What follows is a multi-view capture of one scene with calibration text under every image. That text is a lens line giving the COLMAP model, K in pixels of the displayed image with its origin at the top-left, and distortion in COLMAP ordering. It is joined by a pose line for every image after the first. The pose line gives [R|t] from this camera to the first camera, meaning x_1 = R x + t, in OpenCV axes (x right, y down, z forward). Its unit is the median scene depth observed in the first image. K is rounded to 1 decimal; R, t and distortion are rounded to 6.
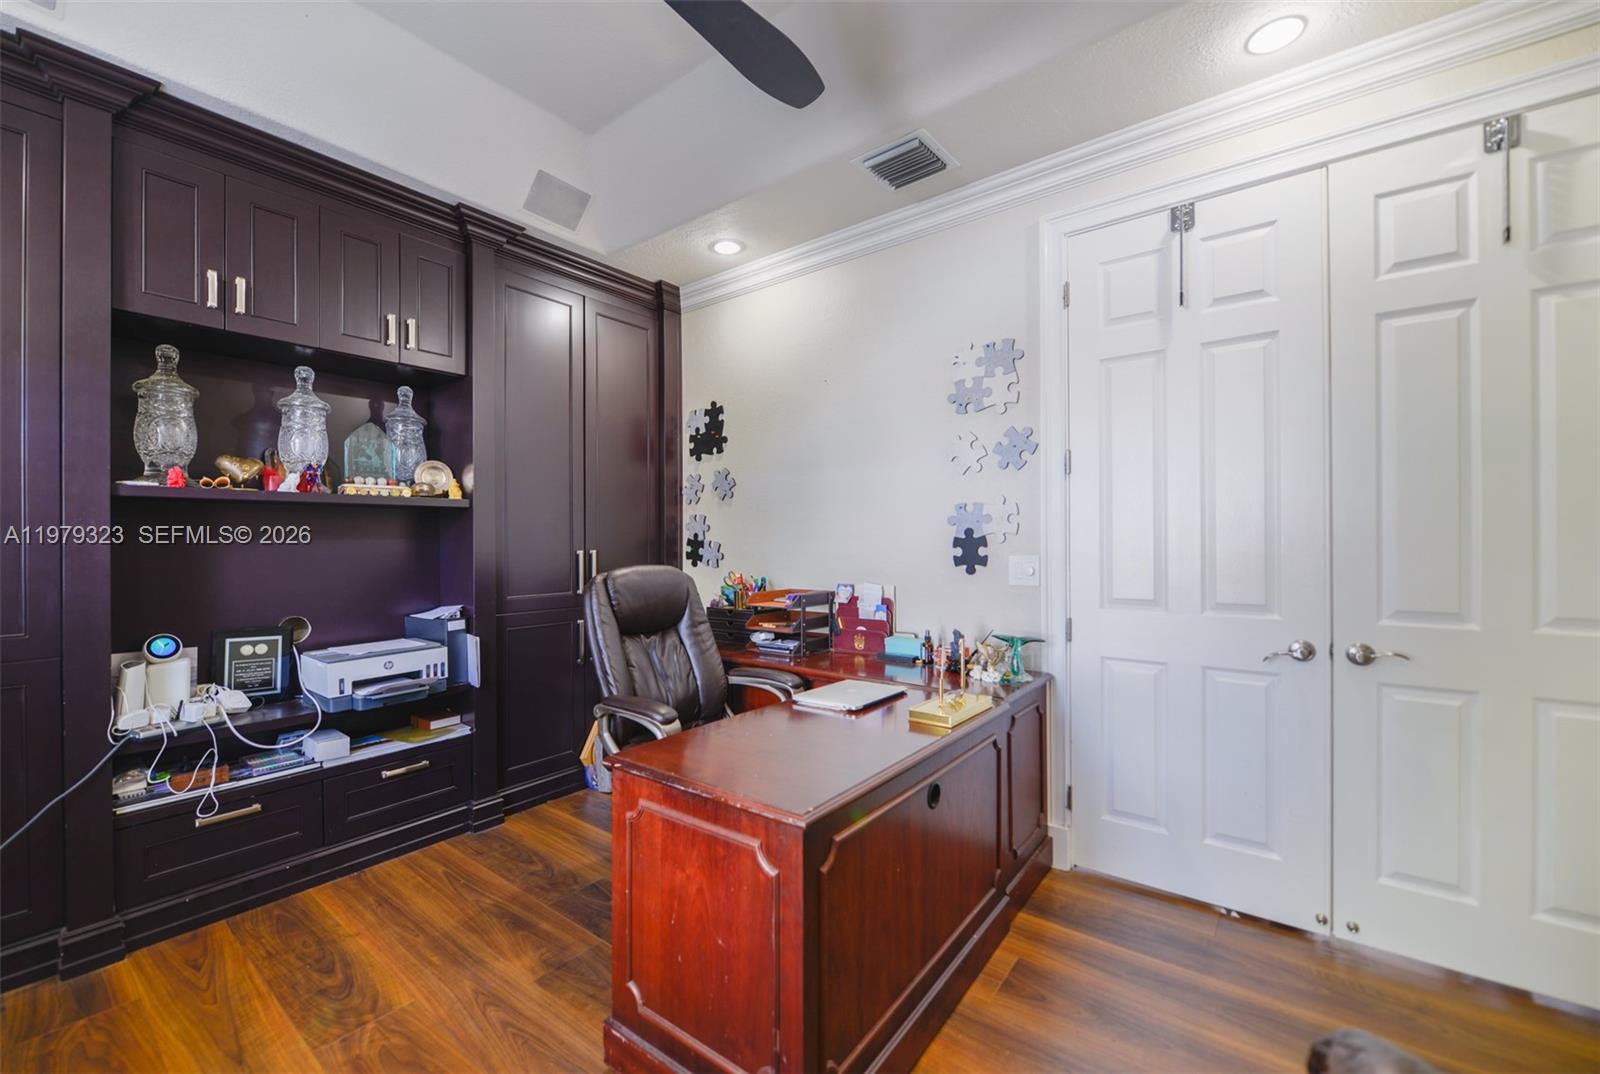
lens RADIAL K [[692.6, 0, 800.0], [0, 692.6, 537.0], [0, 0, 1]] dist [0.000436, 0.000006]
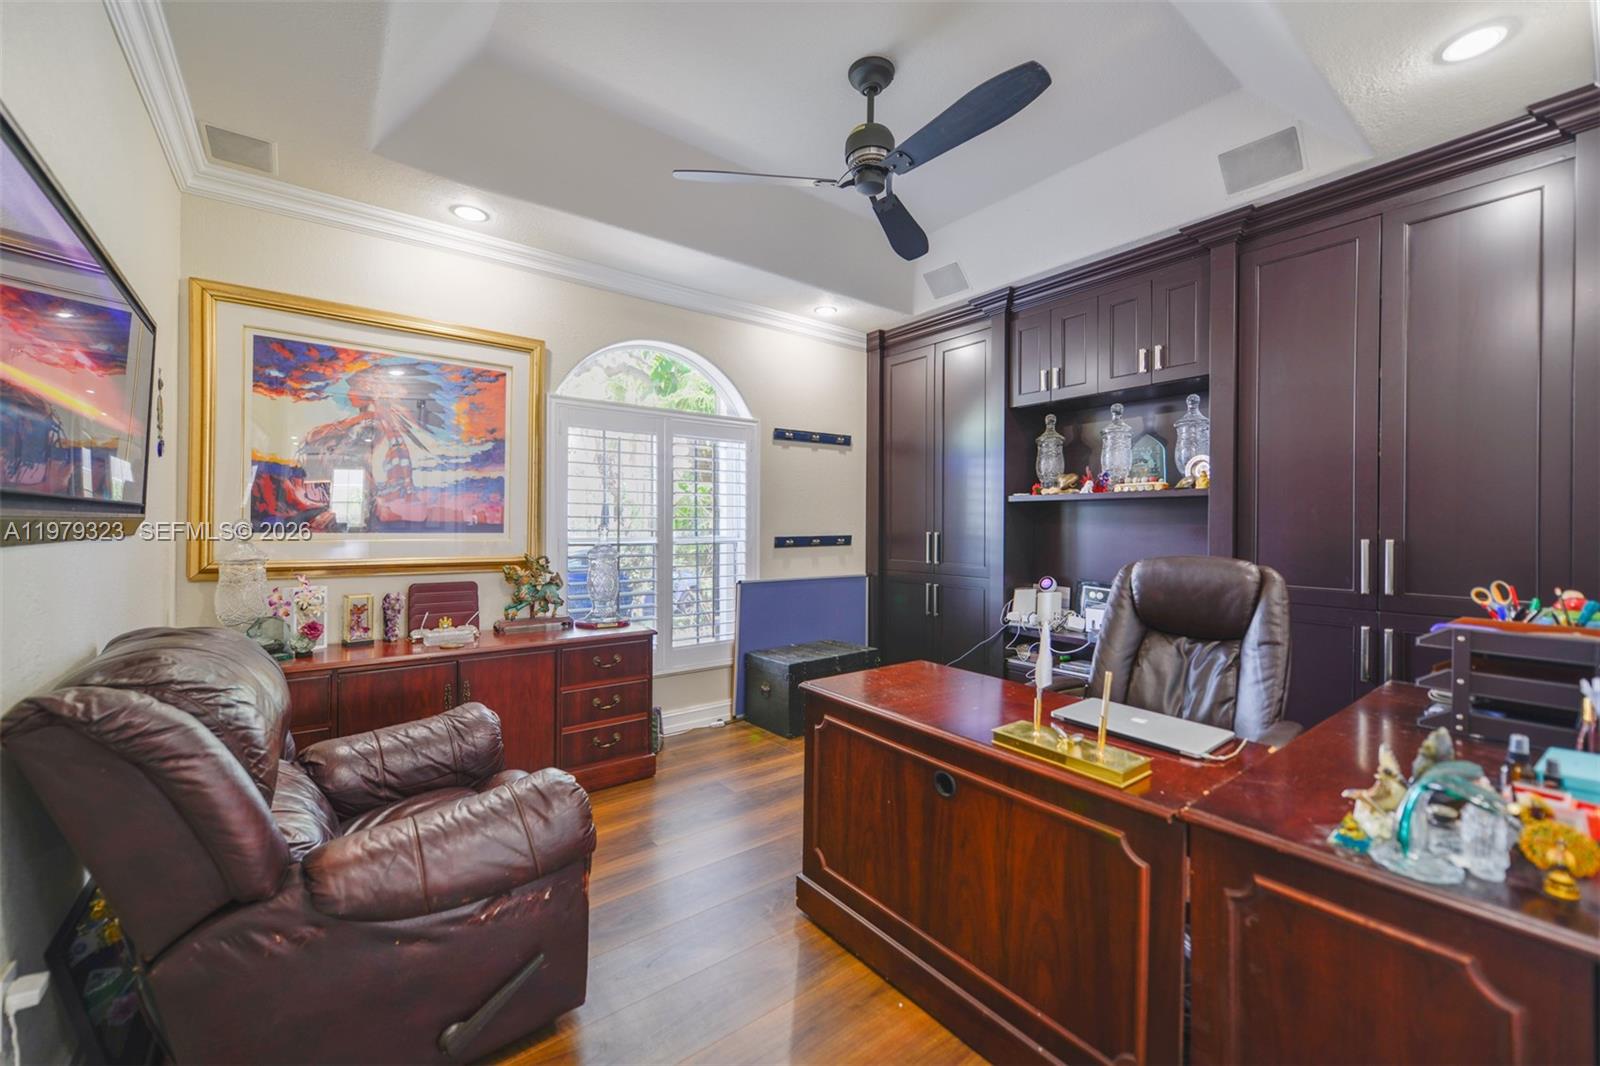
lens RADIAL K [[636.0, 0, 792.6], [0, 636.0, 530.0], [0, 0, 1]] dist [0.000345, -0.000378]
pose [[-0.299115, -0.010672, -0.954157, 0.771908], [-0.019379, 0.999799, -0.005107, 0.036782], [0.954020, 0.016963, -0.299262, 0.774645]]
